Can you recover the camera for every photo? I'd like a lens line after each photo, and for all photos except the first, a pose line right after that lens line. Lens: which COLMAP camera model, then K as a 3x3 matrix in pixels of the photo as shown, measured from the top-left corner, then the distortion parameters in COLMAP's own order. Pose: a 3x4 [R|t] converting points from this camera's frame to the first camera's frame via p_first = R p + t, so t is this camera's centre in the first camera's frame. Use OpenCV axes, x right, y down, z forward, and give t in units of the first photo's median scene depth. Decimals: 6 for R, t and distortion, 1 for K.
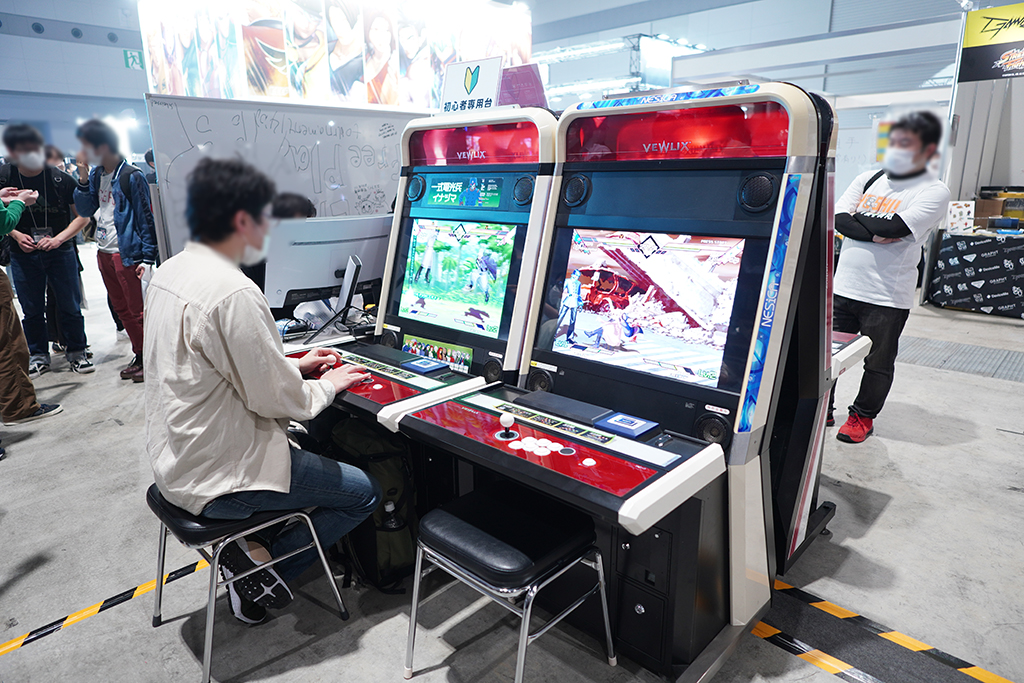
lens RADIAL K [[620.4, 0, 512.0], [0, 620.4, 341.5], [0, 0, 1]] dist [-0.005330, -0.001326]
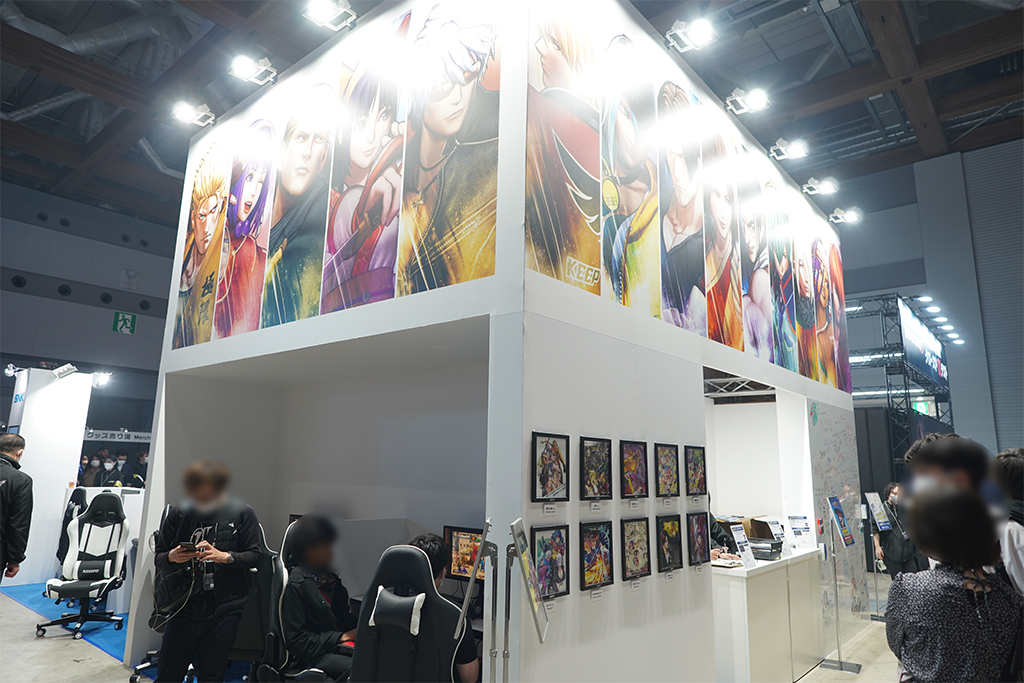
lens RADIAL K [[620.4, 0, 512.0], [0, 620.4, 341.5], [0, 0, 1]] dist [-0.005330, -0.001326]
pose [[0.997368, 0.043088, 0.058321, -0.427076], [-0.013119, 0.898254, -0.439281, -0.212398], [-0.071314, 0.437360, 0.896455, 0.695339]]
